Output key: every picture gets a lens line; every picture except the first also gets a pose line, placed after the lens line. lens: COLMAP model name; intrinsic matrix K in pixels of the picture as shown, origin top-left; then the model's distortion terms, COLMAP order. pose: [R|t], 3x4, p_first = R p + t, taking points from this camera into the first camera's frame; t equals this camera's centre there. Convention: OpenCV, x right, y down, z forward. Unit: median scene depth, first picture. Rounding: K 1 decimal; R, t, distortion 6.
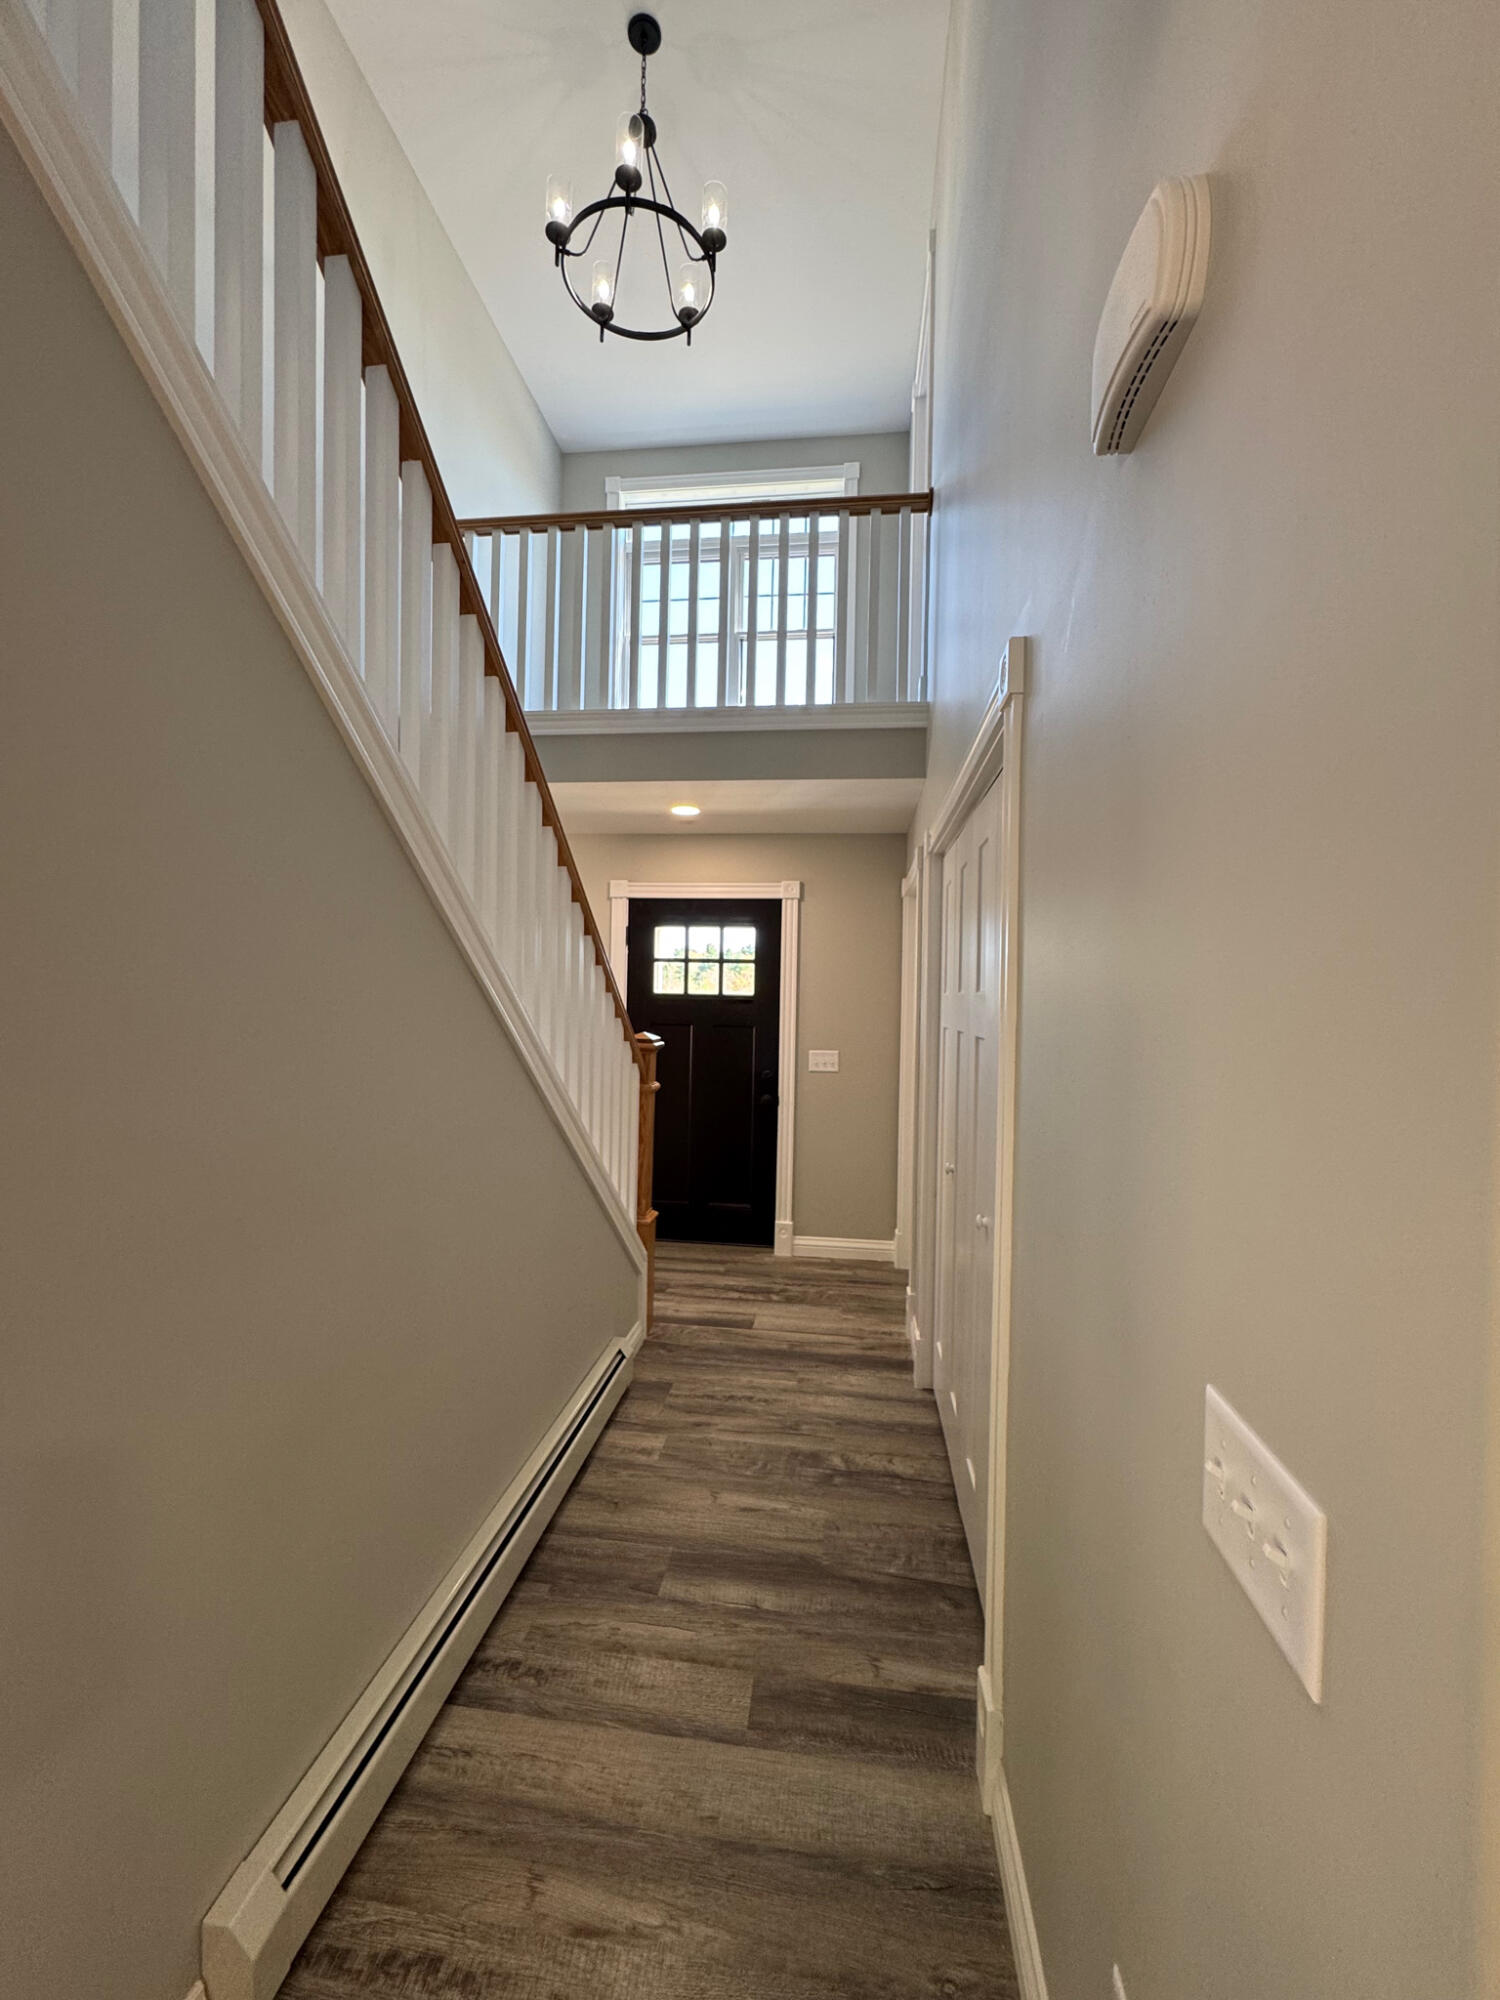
lens RADIAL K [[800.6, 0, 748.3], [0, 800.6, 994.3], [0, 0, 1]] dist [-0.002396, 0.000310]
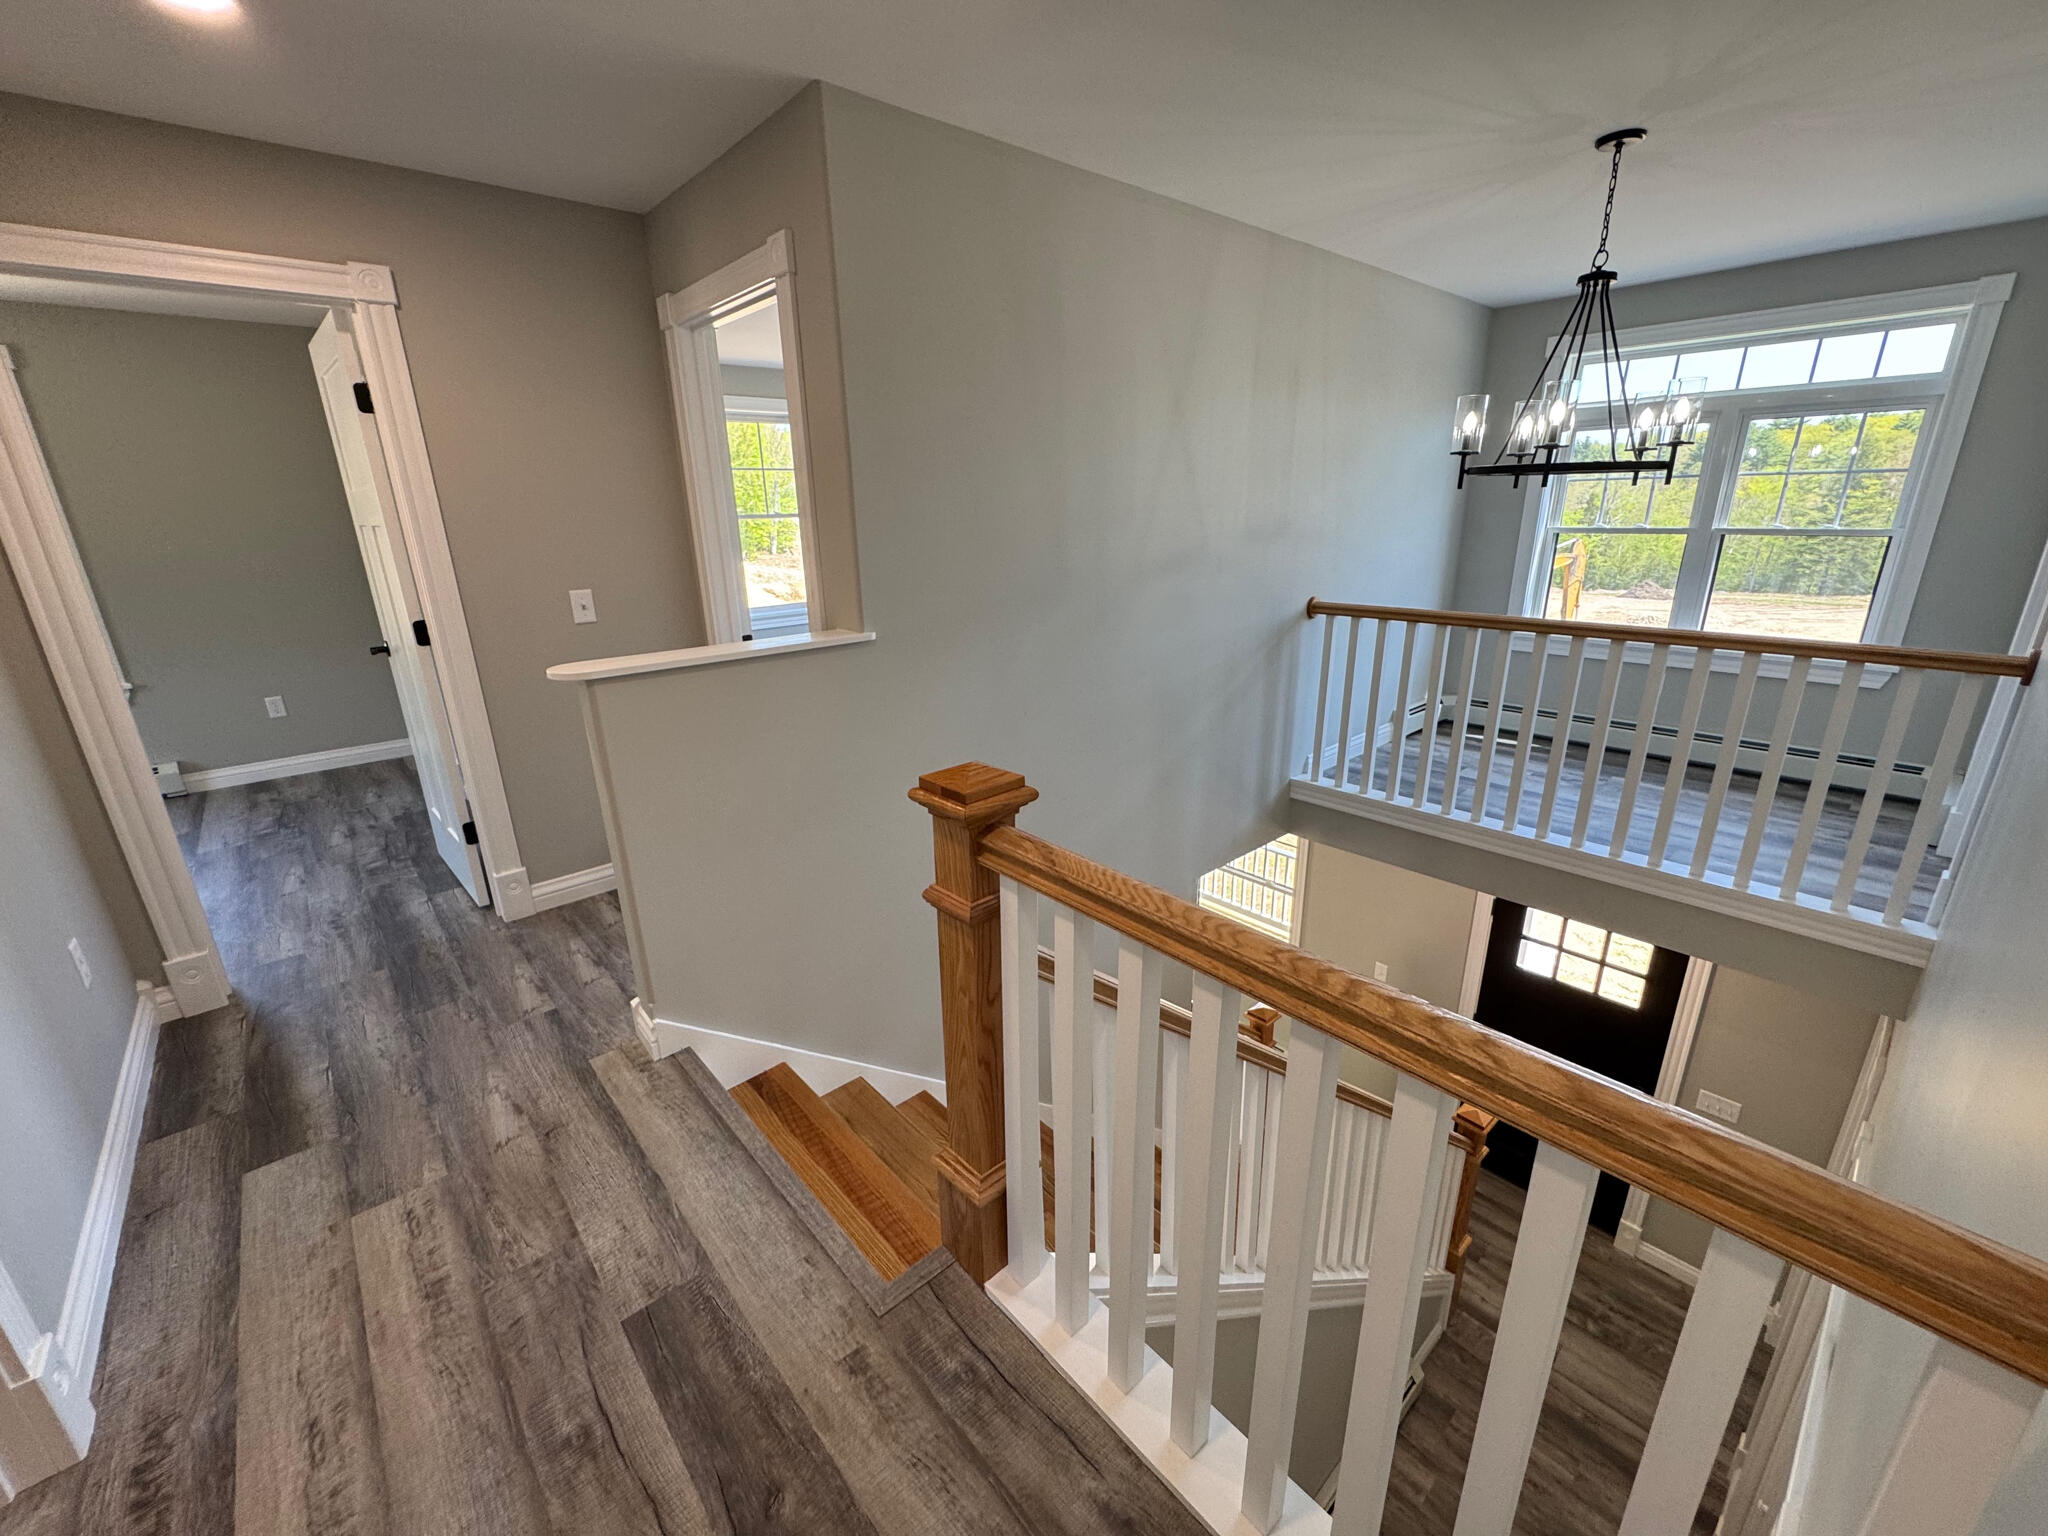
lens RADIAL K [[819.8, 0, 1034.9], [0, 819.8, 762.1], [0, 0, 1]] dist [-0.002396, 0.000310]
pose [[0.757741, 0.169097, -0.630265, 0.026611], [0.033363, 0.954540, 0.296210, -0.572402], [0.651702, -0.245479, 0.717653, -0.058620]]
